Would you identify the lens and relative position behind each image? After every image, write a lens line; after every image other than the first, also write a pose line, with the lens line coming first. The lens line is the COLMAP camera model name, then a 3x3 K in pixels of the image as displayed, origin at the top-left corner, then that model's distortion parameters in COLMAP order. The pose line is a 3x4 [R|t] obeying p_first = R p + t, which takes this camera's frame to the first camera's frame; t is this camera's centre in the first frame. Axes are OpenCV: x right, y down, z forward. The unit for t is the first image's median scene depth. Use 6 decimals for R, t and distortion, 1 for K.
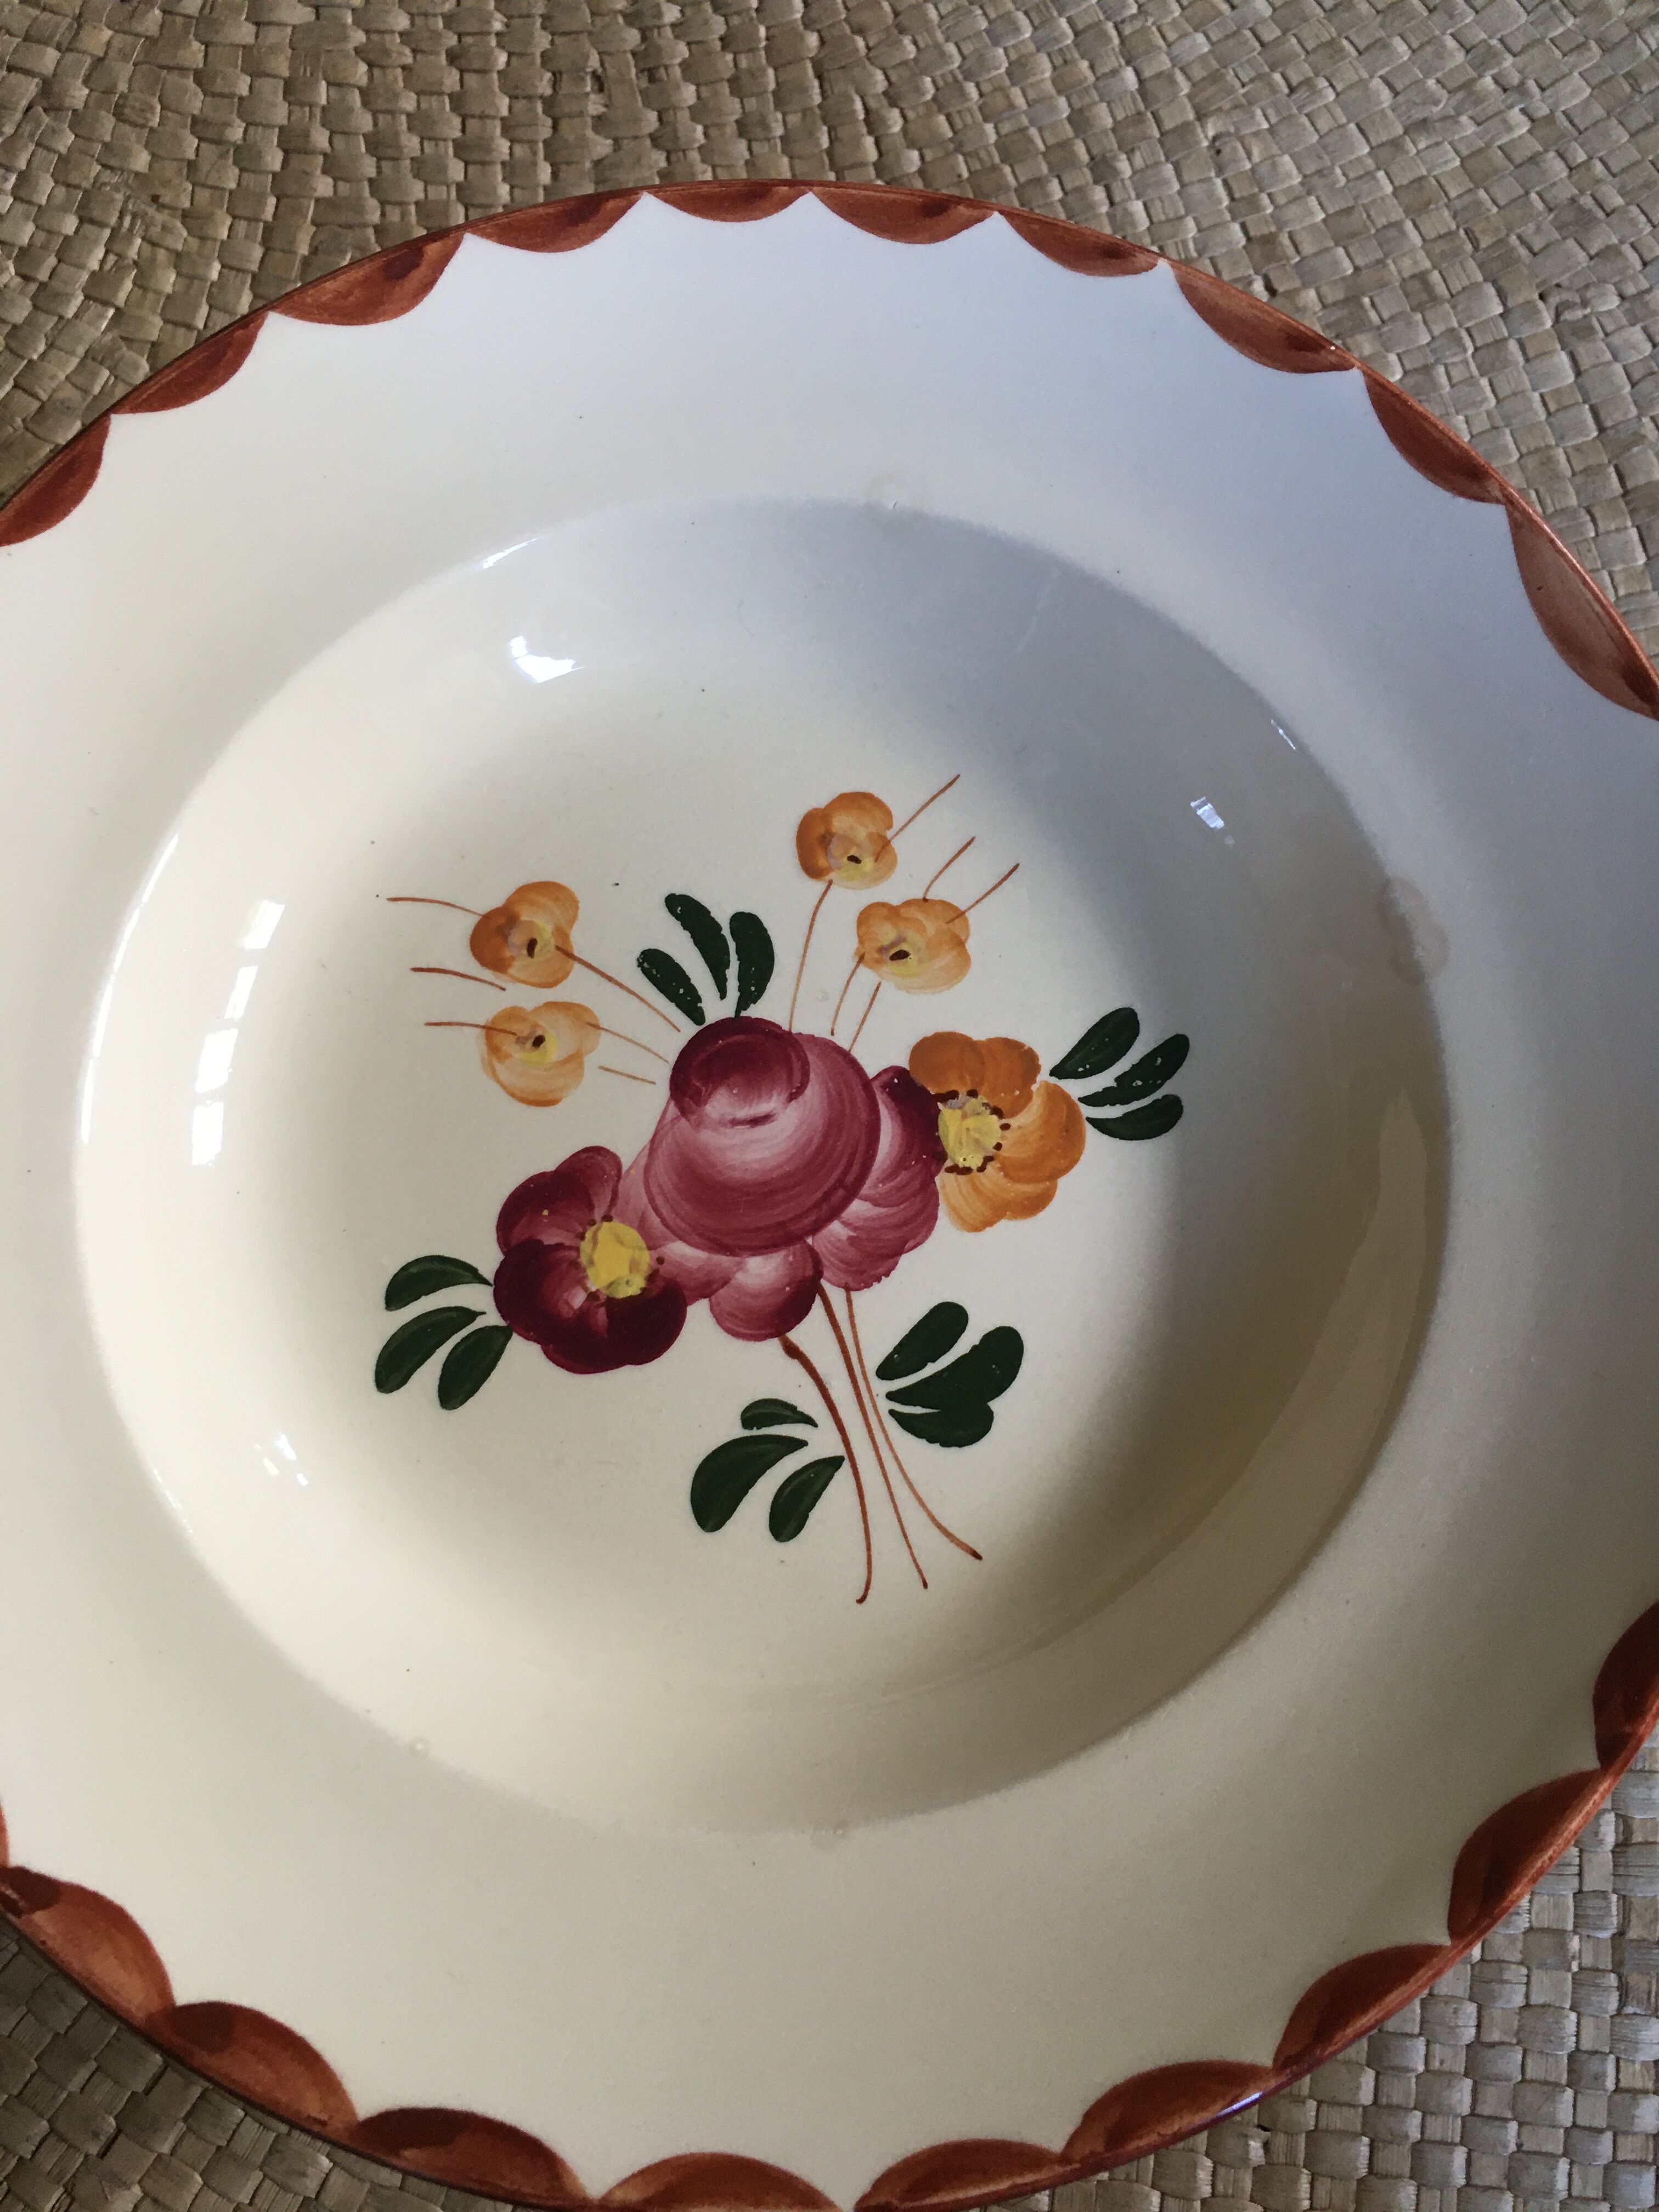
lens RADIAL K [[1919.7, 0, 830.2], [0, 1919.7, 1107.5], [0, 0, 1]] dist [0.064710, -0.098867]
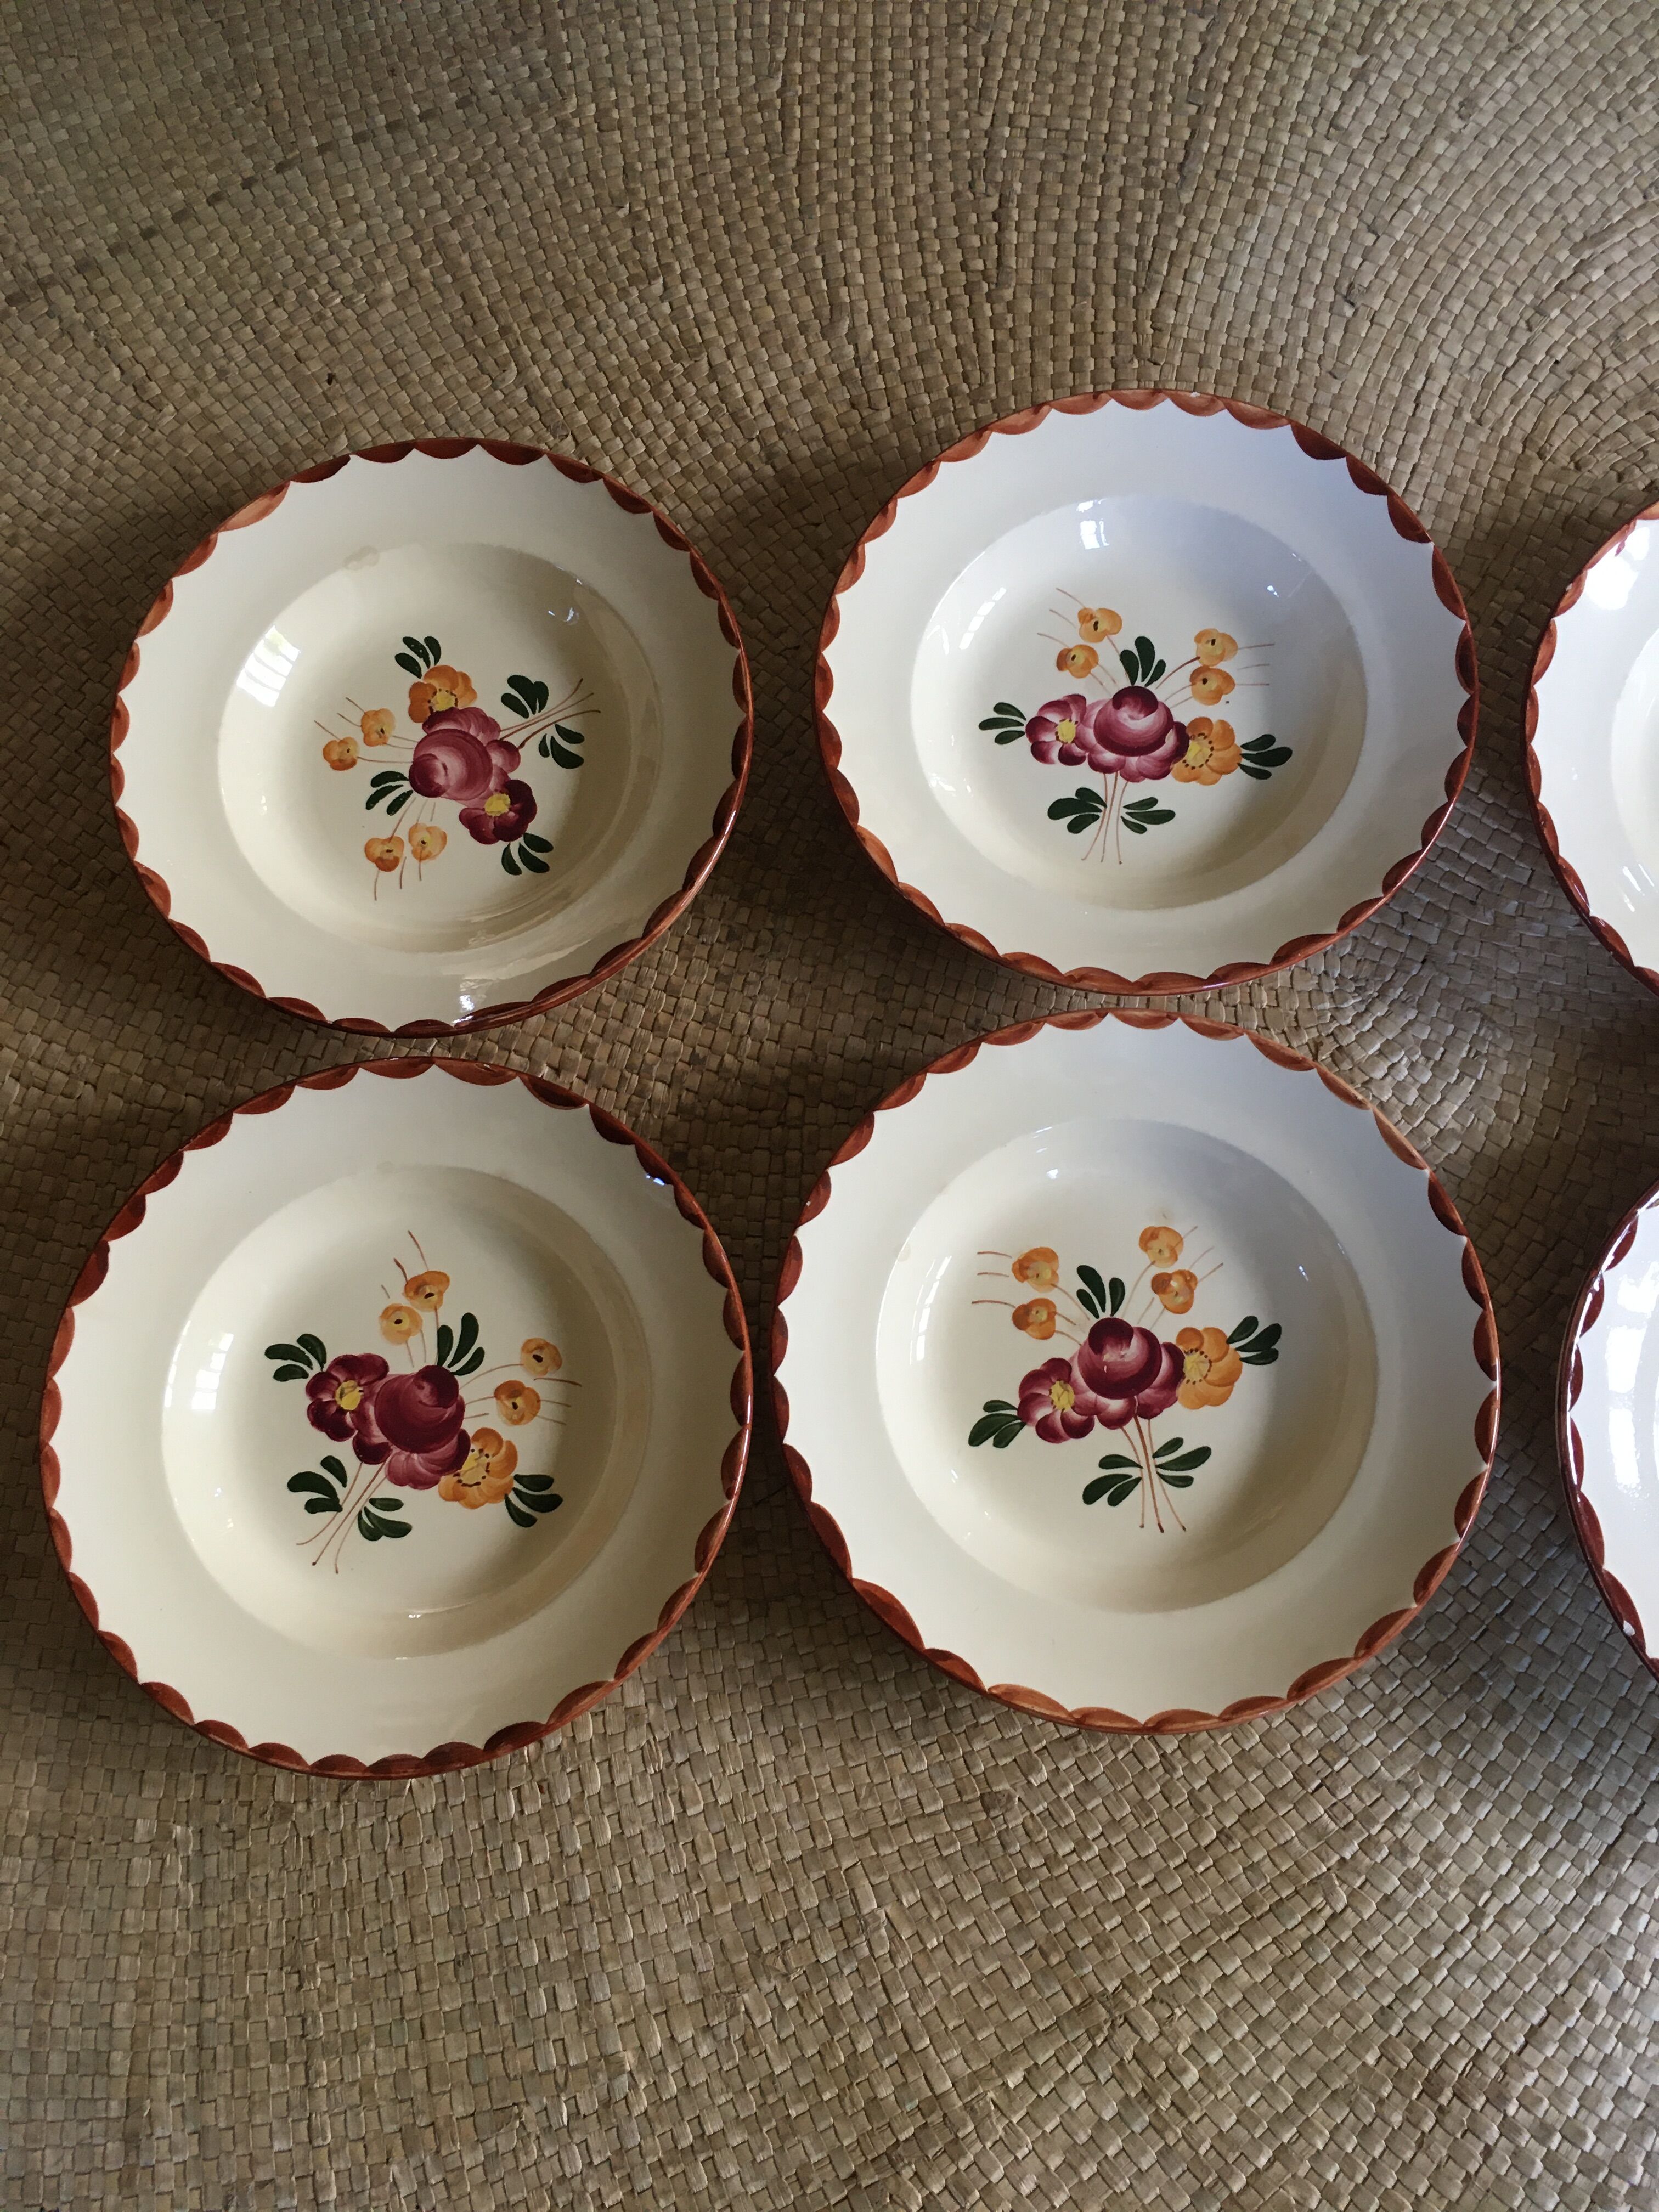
lens RADIAL K [[1893.6, 0, 838.3], [0, 1893.6, 1104.0], [0, 0, 1]] dist [0.077150, -0.104306]
pose [[-0.137029, -0.953429, 0.268693, -1.381590], [0.977138, -0.085589, 0.194619, -0.015465], [-0.162558, 0.289219, 0.943360, -1.664576]]
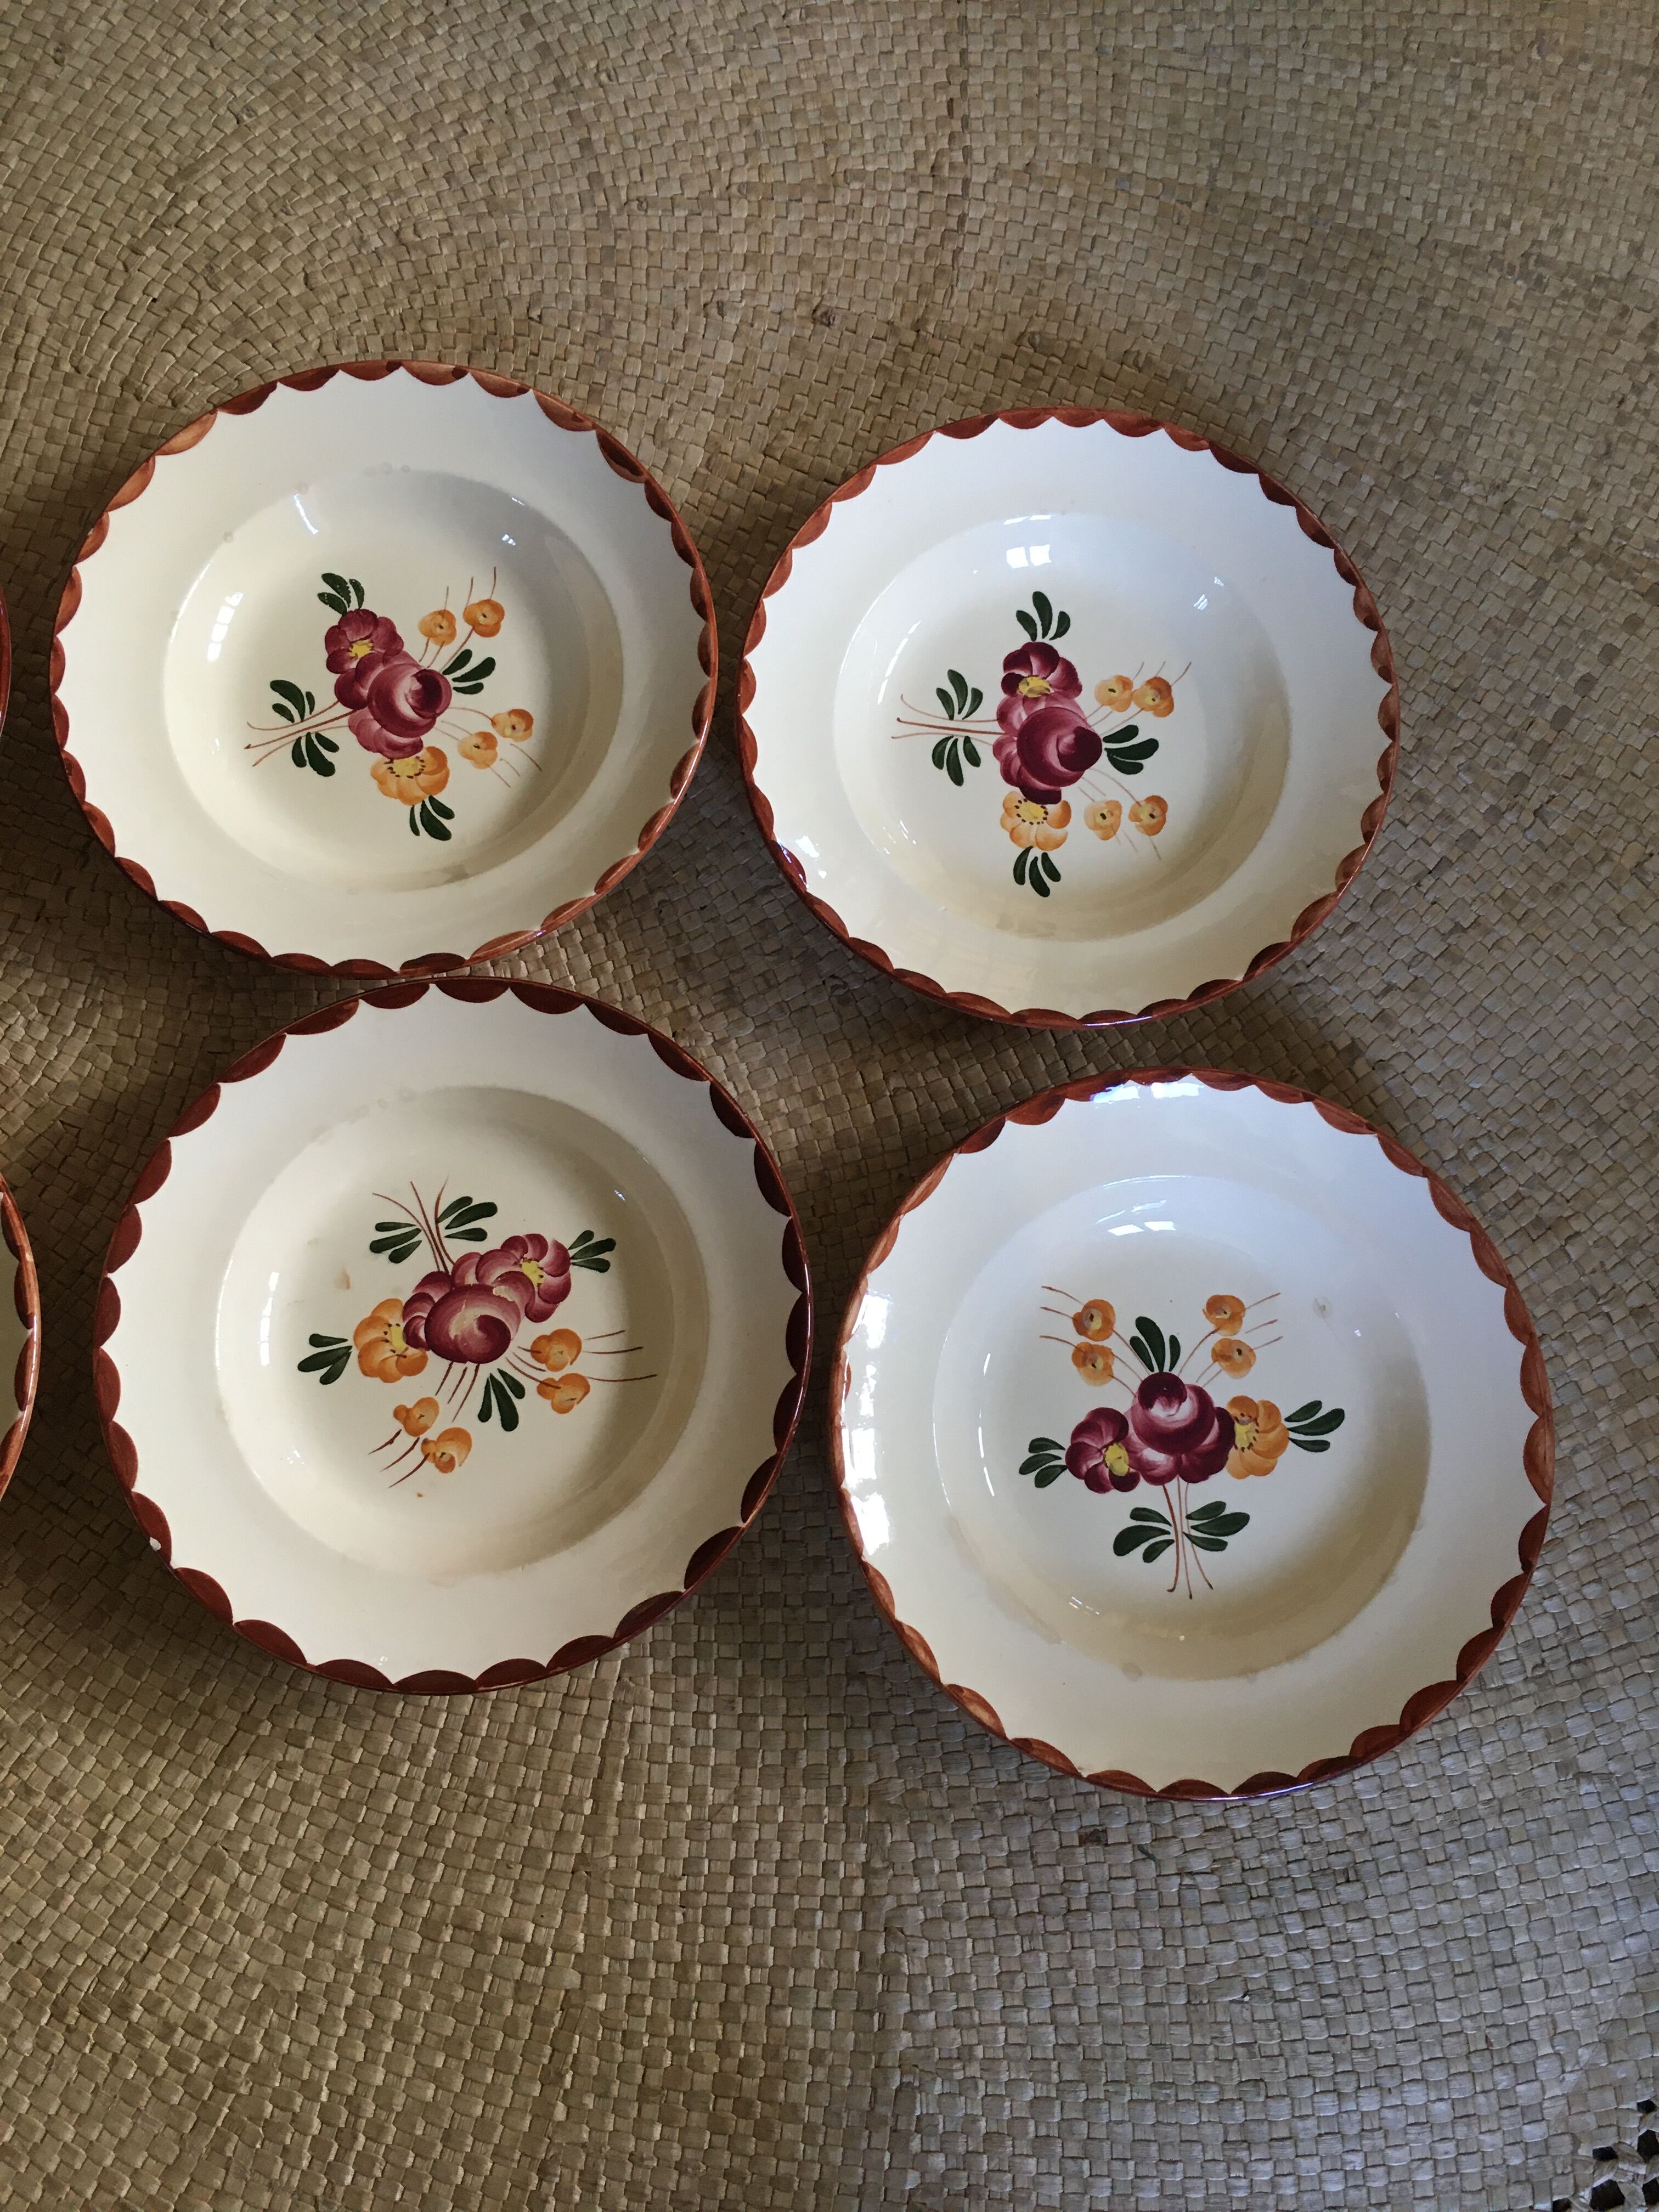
lens RADIAL K [[1901.1, 0, 833.8], [0, 1901.1, 1109.8], [0, 0, 1]] dist [0.073490, -0.104397]
pose [[-0.313535, -0.925410, 0.212868, -1.776088], [0.928119, -0.251264, 0.274702, 1.610296], [-0.200726, 0.283696, 0.937671, -2.037500]]
